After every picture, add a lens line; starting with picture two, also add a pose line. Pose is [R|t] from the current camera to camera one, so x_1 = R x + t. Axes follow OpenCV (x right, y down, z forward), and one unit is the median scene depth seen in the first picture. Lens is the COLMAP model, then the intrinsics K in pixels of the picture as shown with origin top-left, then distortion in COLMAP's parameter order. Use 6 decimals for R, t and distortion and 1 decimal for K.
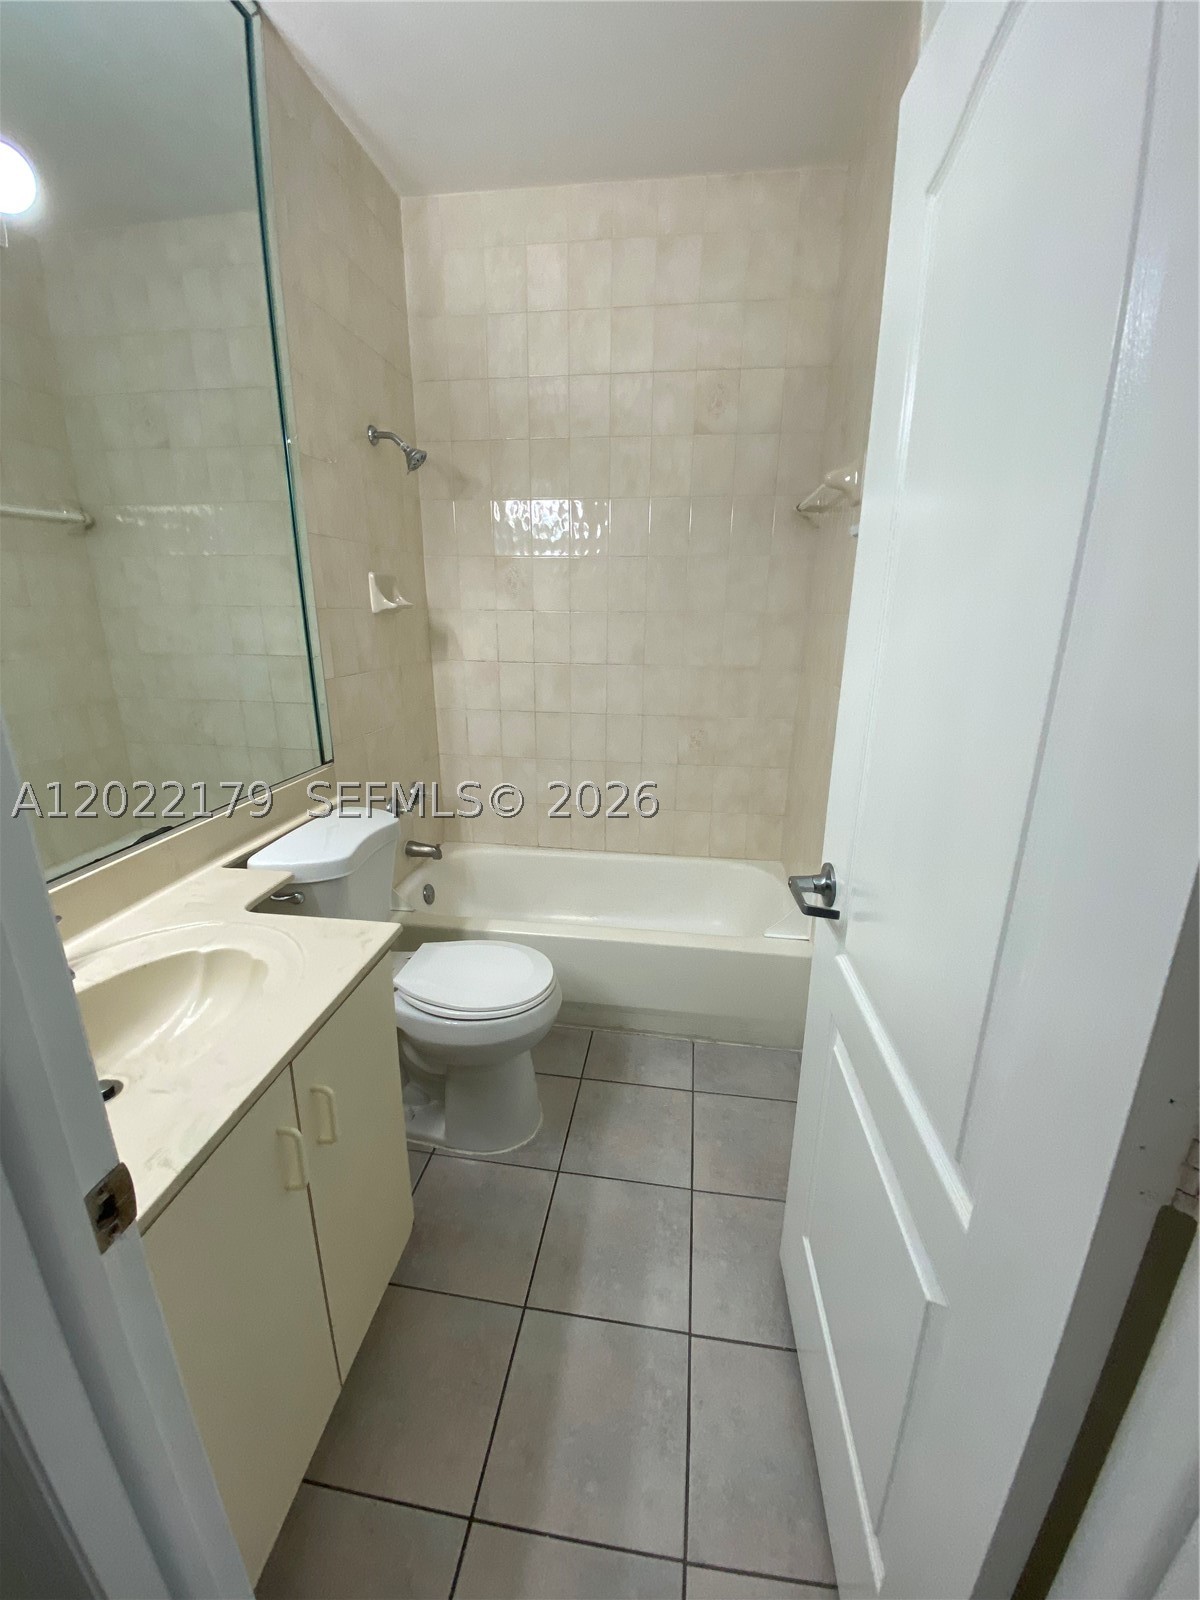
lens RADIAL K [[654.5, 0, 585.9], [0, 654.5, 794.6], [0, 0, 1]] dist [0.027057, -0.002293]
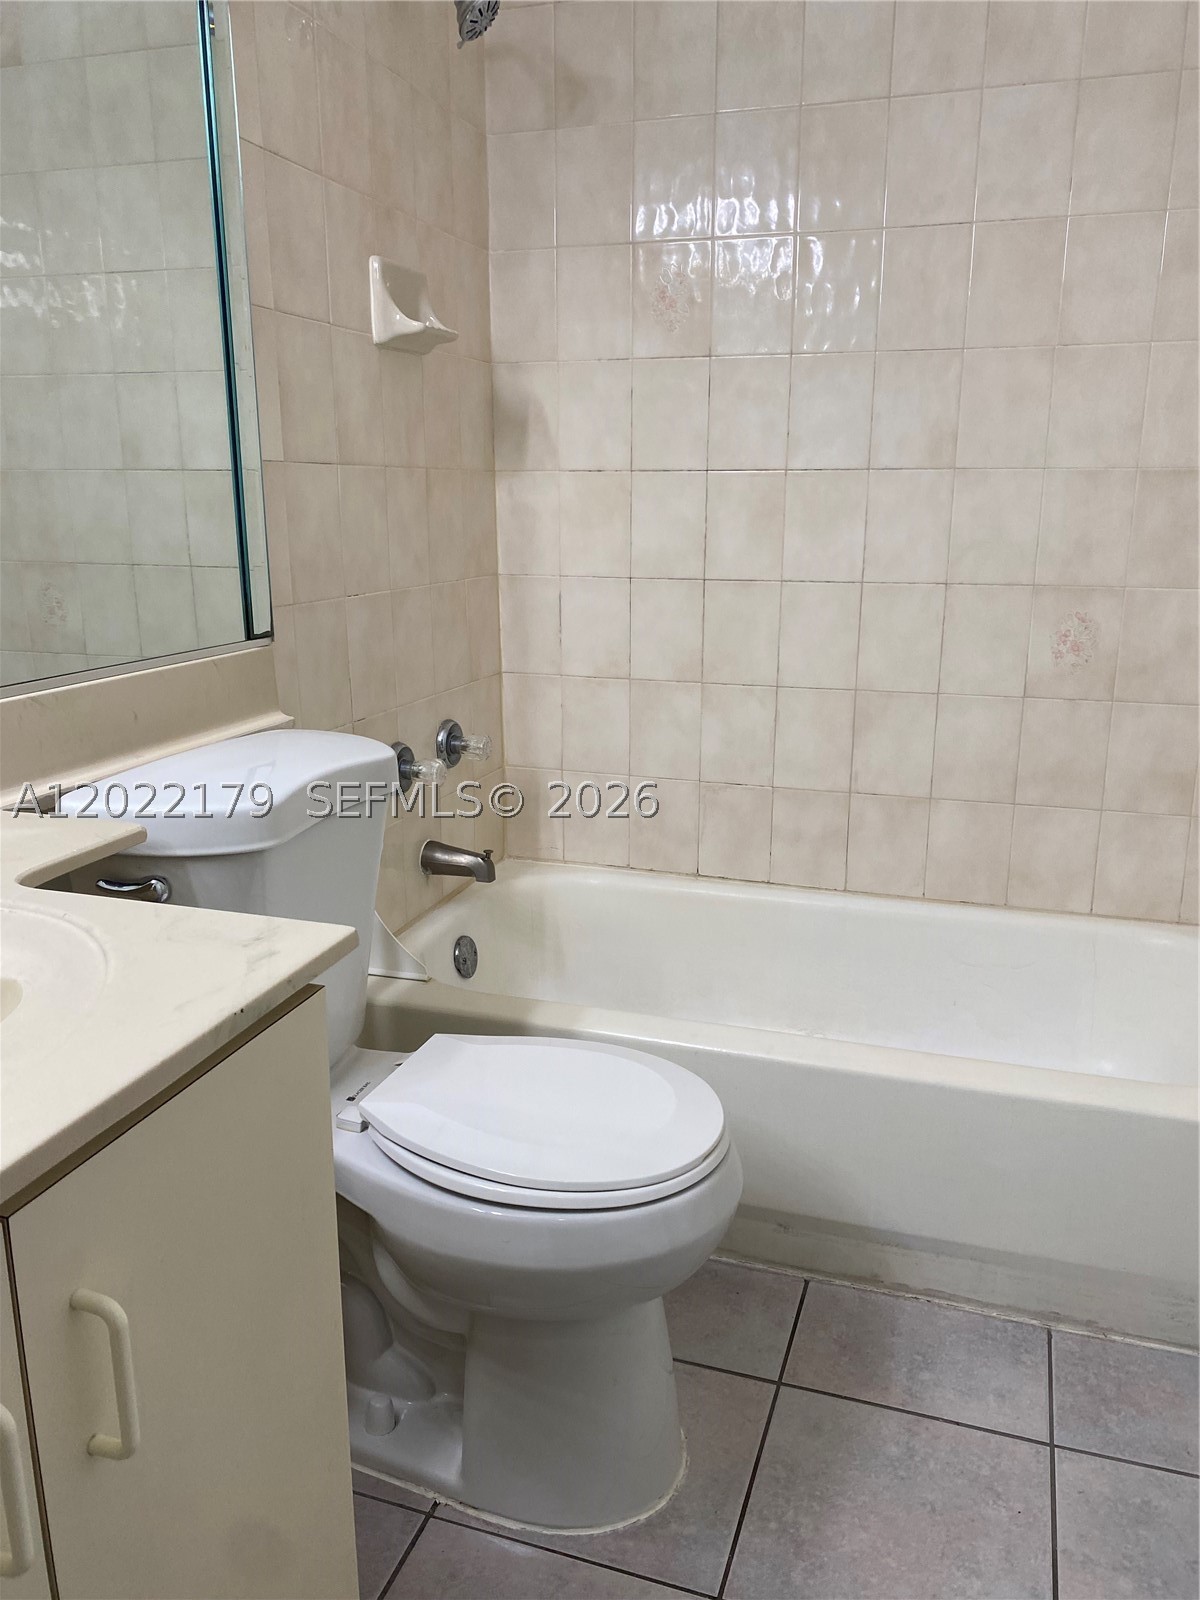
lens RADIAL K [[1226.9, 0, 591.1], [0, 1226.9, 809.5], [0, 0, 1]] dist [0.044848, -0.033429]
pose [[0.986087, 0.040058, -0.161329, -0.011594], [-0.045041, 0.998611, -0.027346, 0.077854], [0.160009, 0.034232, 0.986522, 0.155848]]
